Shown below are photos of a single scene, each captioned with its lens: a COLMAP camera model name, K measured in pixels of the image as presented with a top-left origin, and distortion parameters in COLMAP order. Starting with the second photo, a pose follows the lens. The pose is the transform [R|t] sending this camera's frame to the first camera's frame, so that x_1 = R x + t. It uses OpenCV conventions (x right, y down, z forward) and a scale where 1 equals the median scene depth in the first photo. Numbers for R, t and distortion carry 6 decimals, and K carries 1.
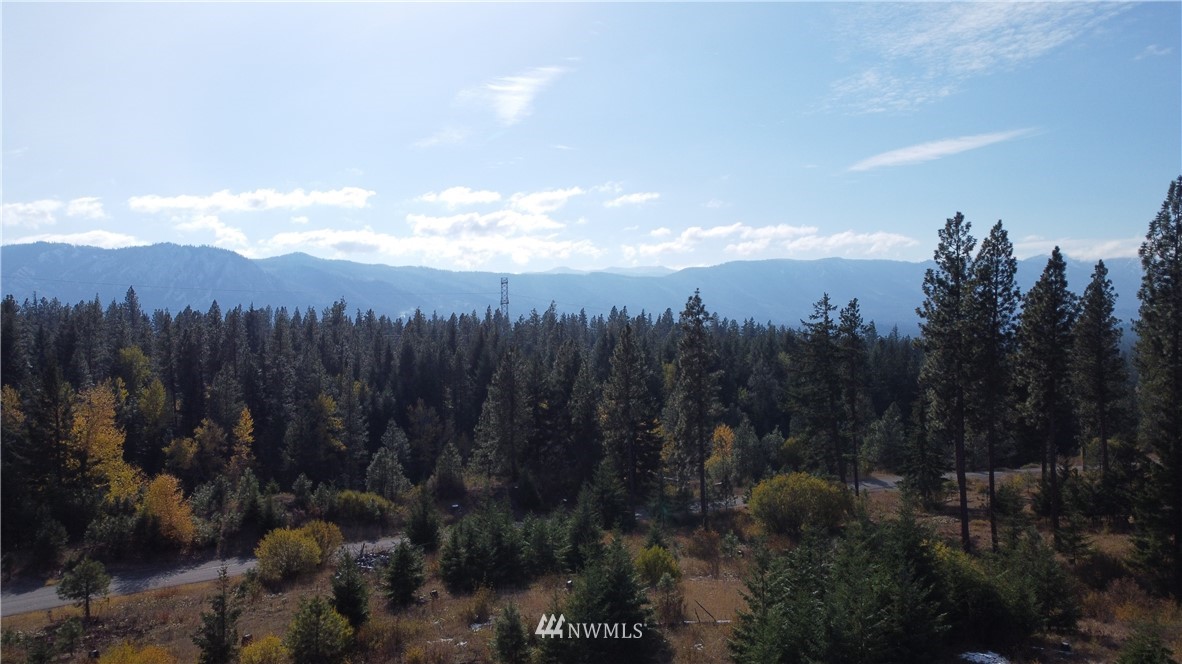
lens RADIAL K [[863.0, 0, 591.0], [0, 863.0, 332.0], [0, 0, 1]] dist [0.000260, -0.016133]
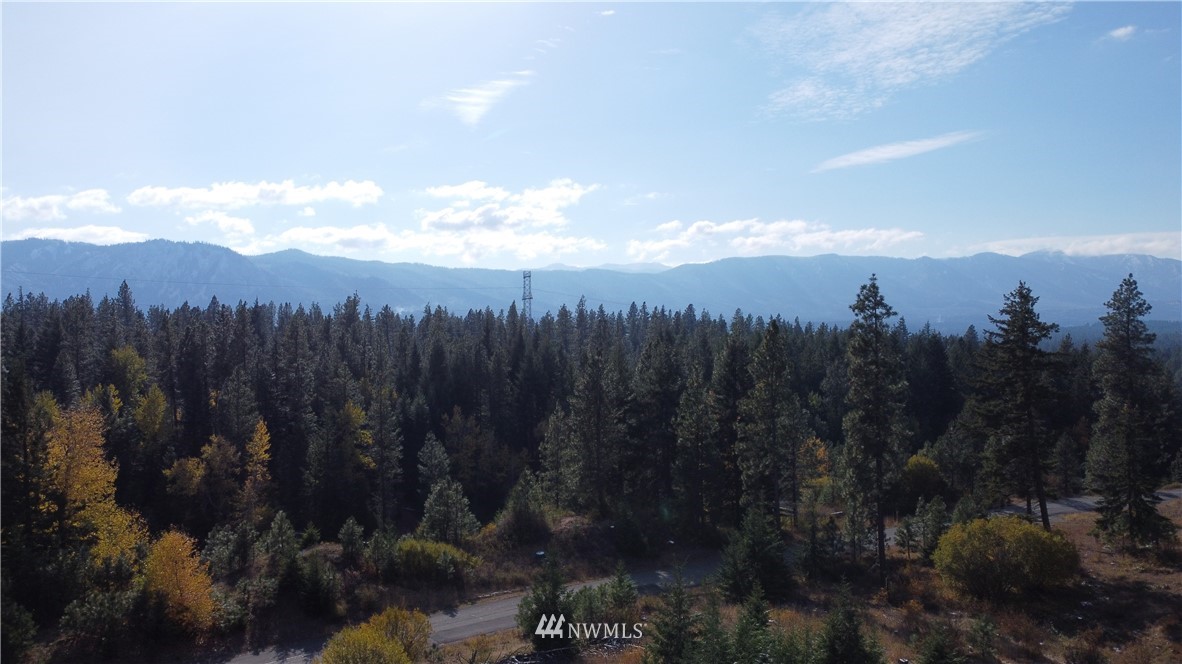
lens RADIAL K [[863.0, 0, 591.0], [0, 863.0, 332.0], [0, 0, 1]] dist [0.000260, -0.016133]
pose [[0.999982, -0.000676, 0.006006, -0.073478], [0.000653, 0.999993, 0.003790, -0.001516], [-0.006009, -0.003786, 0.999975, 0.136981]]
